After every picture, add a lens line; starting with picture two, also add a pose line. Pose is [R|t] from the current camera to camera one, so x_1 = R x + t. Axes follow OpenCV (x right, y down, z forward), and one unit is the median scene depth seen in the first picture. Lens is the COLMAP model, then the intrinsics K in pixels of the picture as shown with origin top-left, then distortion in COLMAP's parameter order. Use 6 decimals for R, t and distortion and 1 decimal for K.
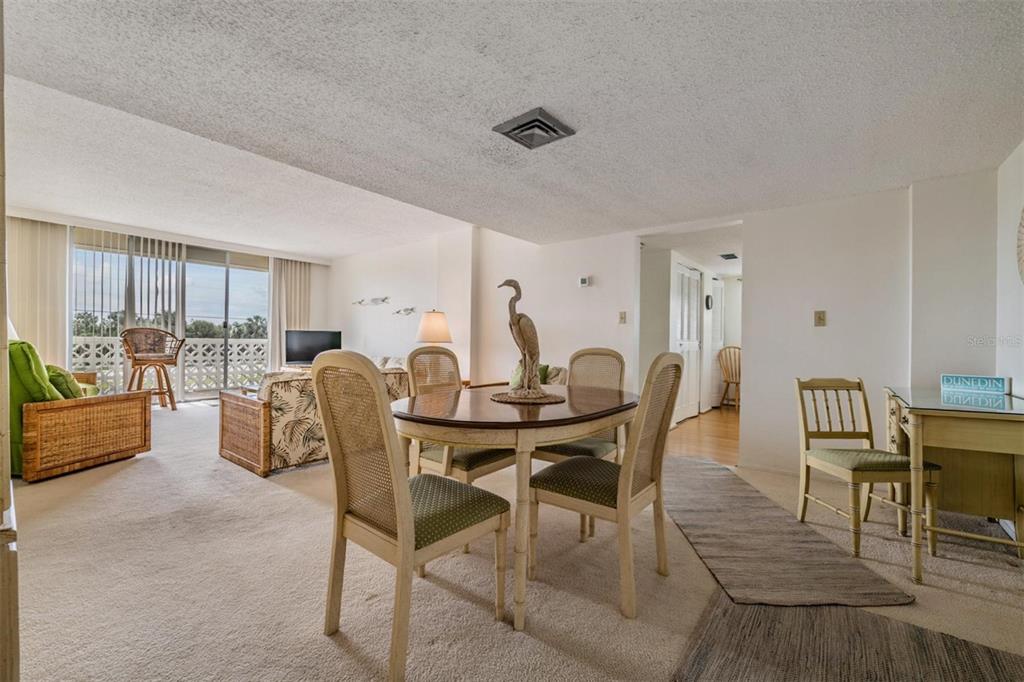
lens RADIAL K [[402.9, 0, 514.1], [0, 402.9, 341.6], [0, 0, 1]] dist [-0.001386, -0.000771]
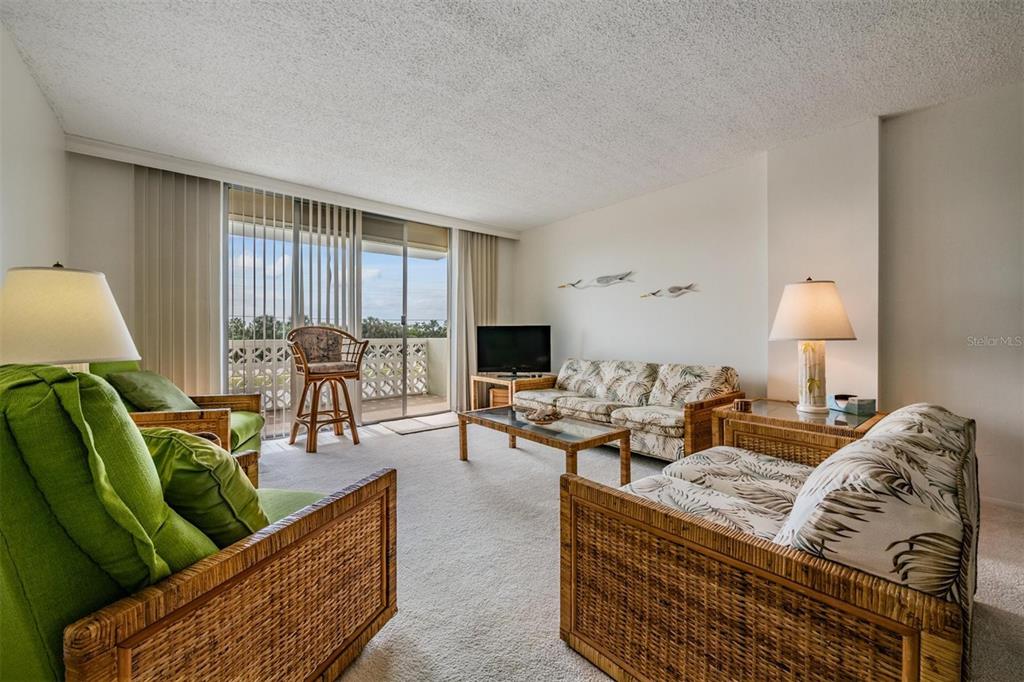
lens RADIAL K [[395.0, 0, 541.0], [0, 395.0, 331.0], [0, 0, 1]] dist [-0.000420, 0.000125]
pose [[0.986741, -0.023456, -0.160597, -0.410778], [0.021493, 0.999672, -0.013948, -0.007454], [0.160871, 0.010312, 0.986922, 0.371098]]
